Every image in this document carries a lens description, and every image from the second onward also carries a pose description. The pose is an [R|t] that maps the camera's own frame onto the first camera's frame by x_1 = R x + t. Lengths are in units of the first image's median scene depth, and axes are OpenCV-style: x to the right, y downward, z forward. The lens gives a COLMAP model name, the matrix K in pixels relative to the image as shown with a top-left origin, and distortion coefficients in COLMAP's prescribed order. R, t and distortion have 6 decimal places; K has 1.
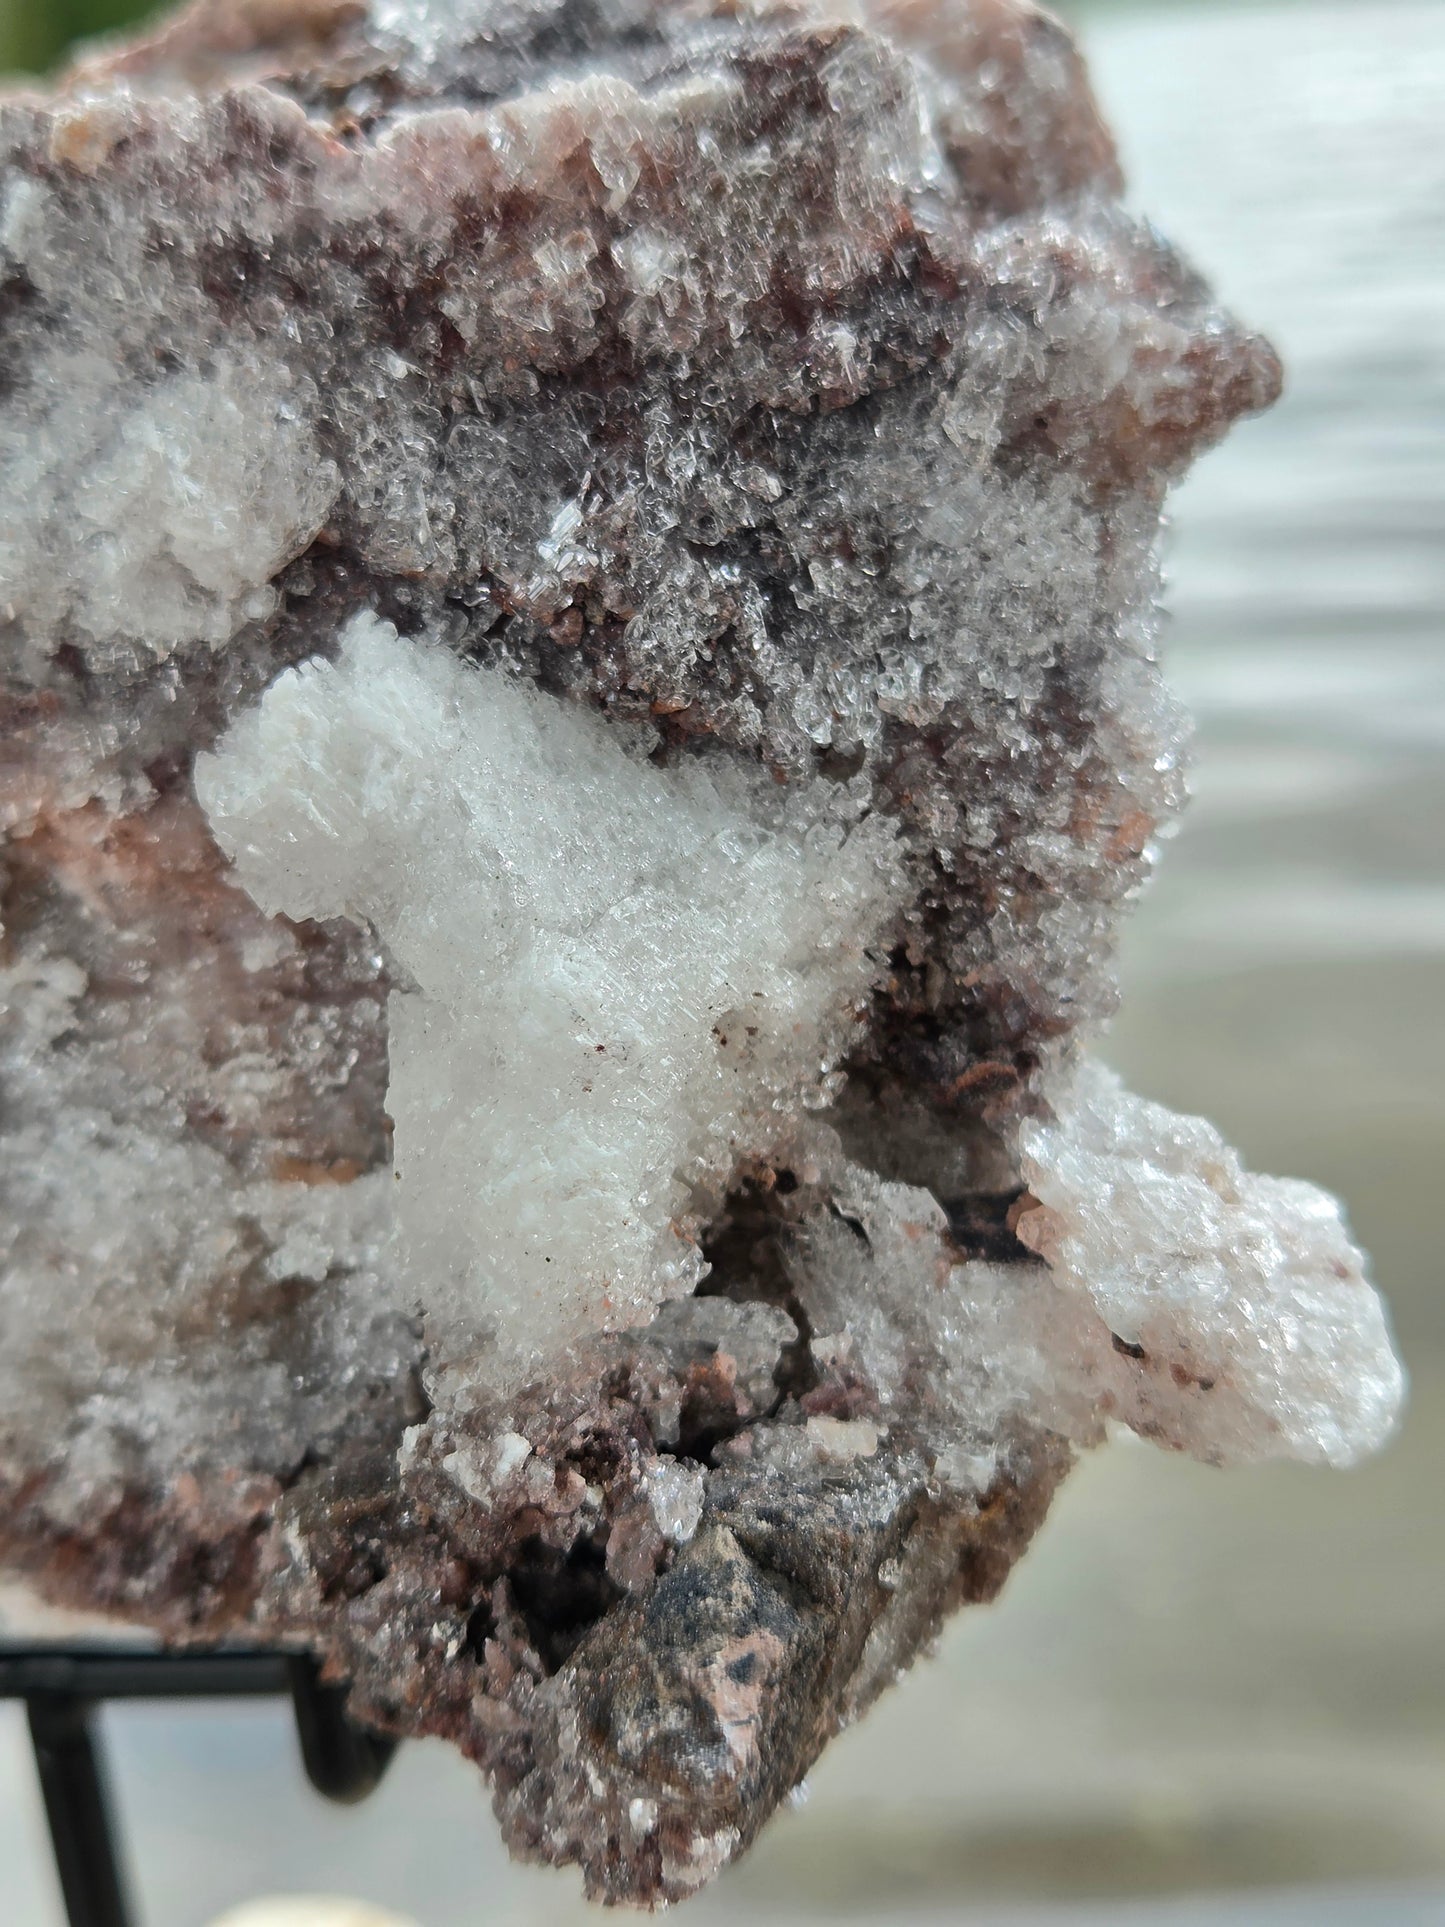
lens RADIAL K [[2526.7, 0, 558.3], [0, 2526.7, 963.5], [0, 0, 1]] dist [0.021746, -0.023823]
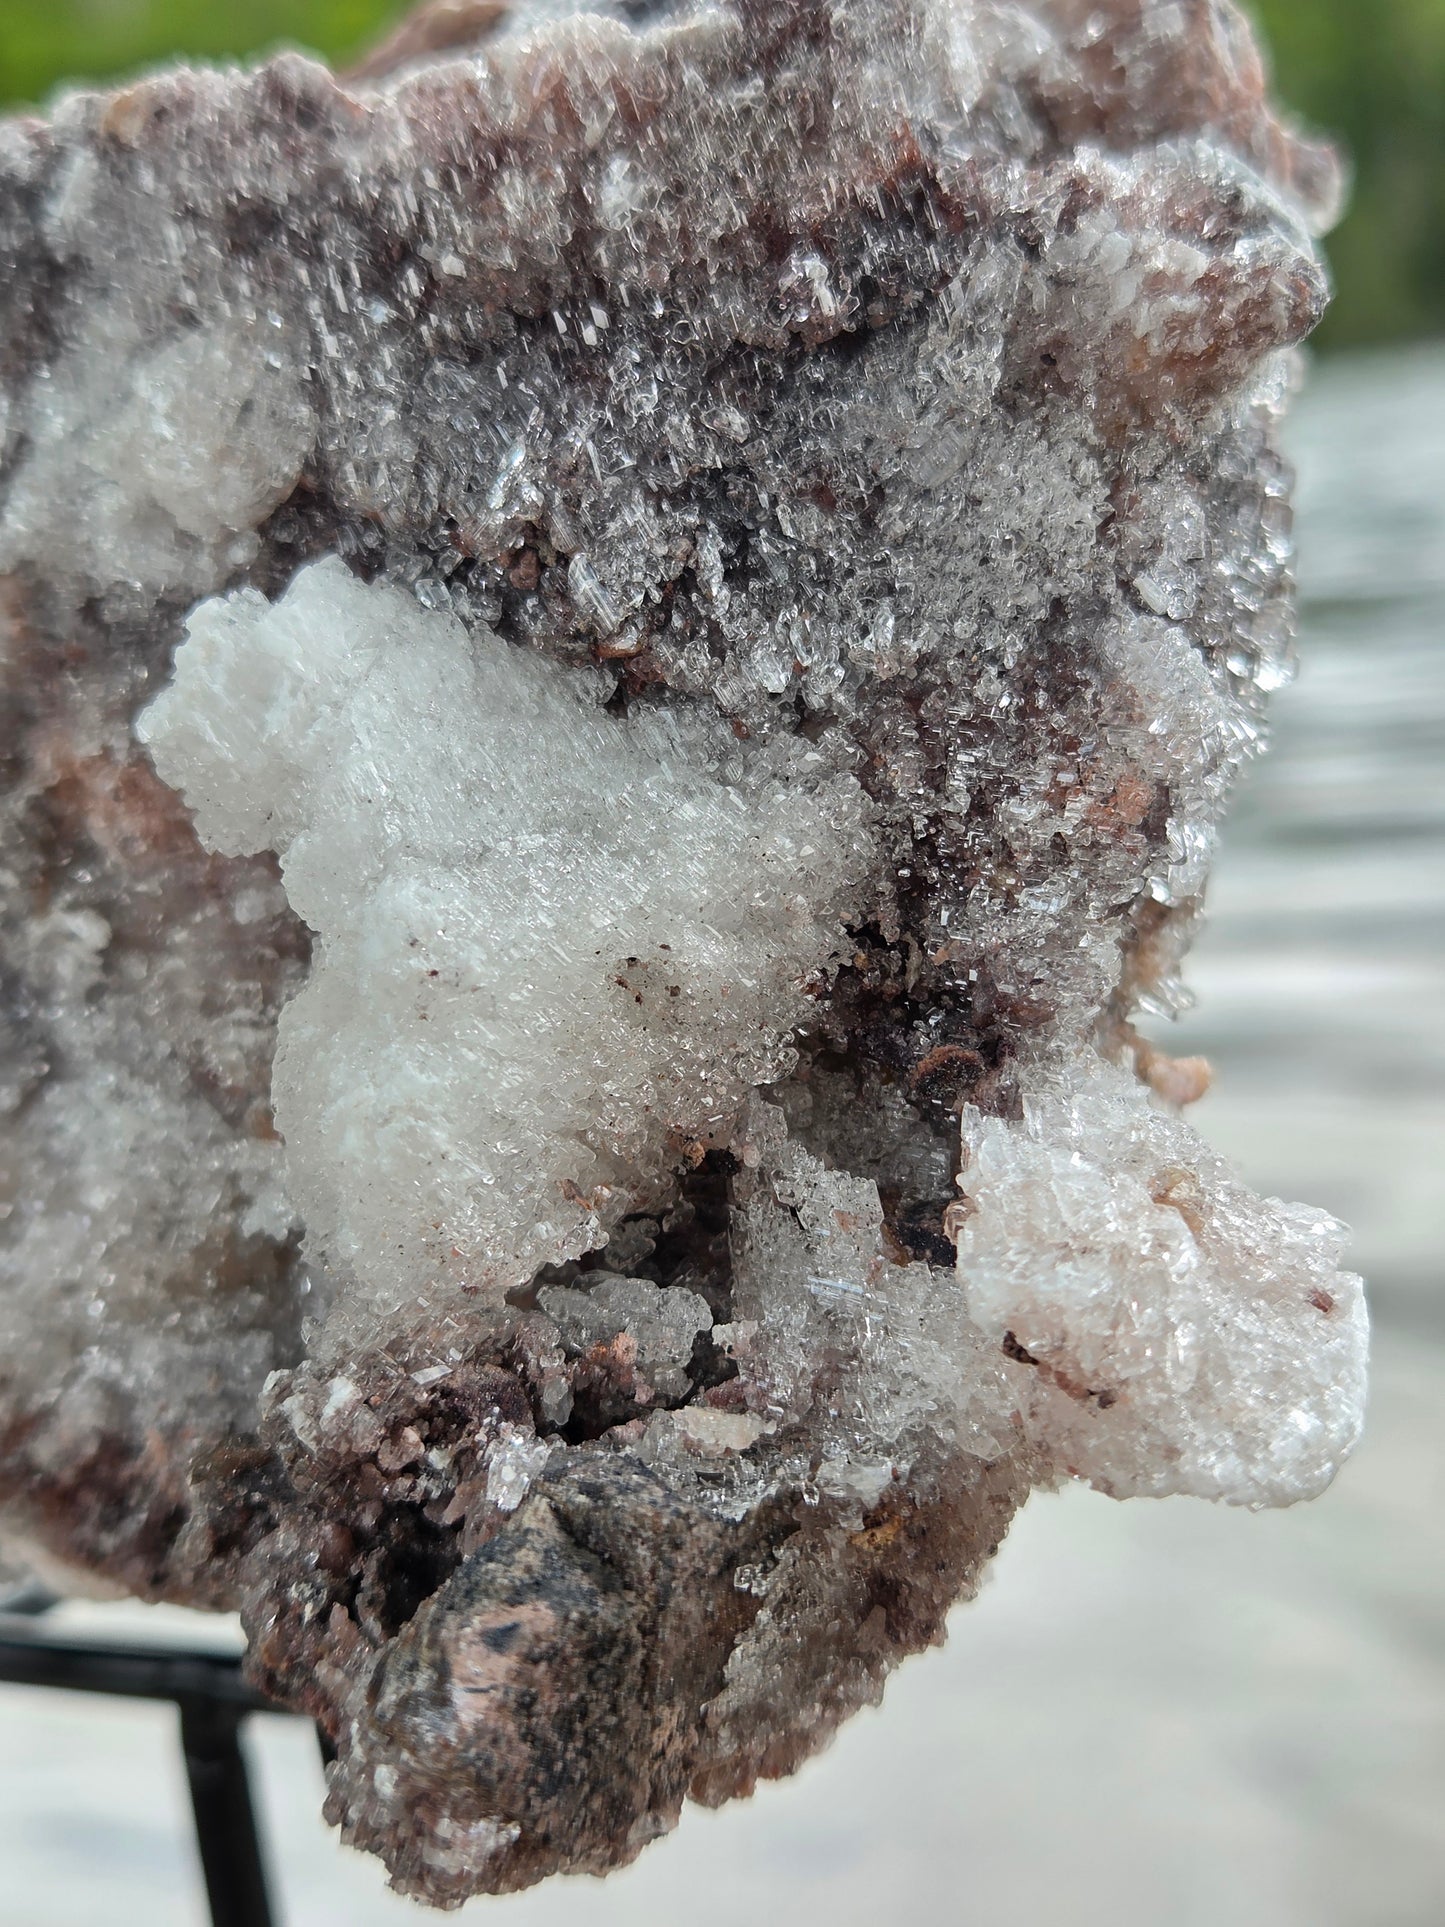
lens RADIAL K [[2526.7, 0, 558.3], [0, 2526.7, 963.5], [0, 0, 1]] dist [0.021746, -0.023823]
pose [[0.958342, 0.045157, -0.282030, 0.296767], [-0.066377, 0.995600, -0.066142, 0.080641], [0.277802, 0.082107, 0.957123, 0.086288]]
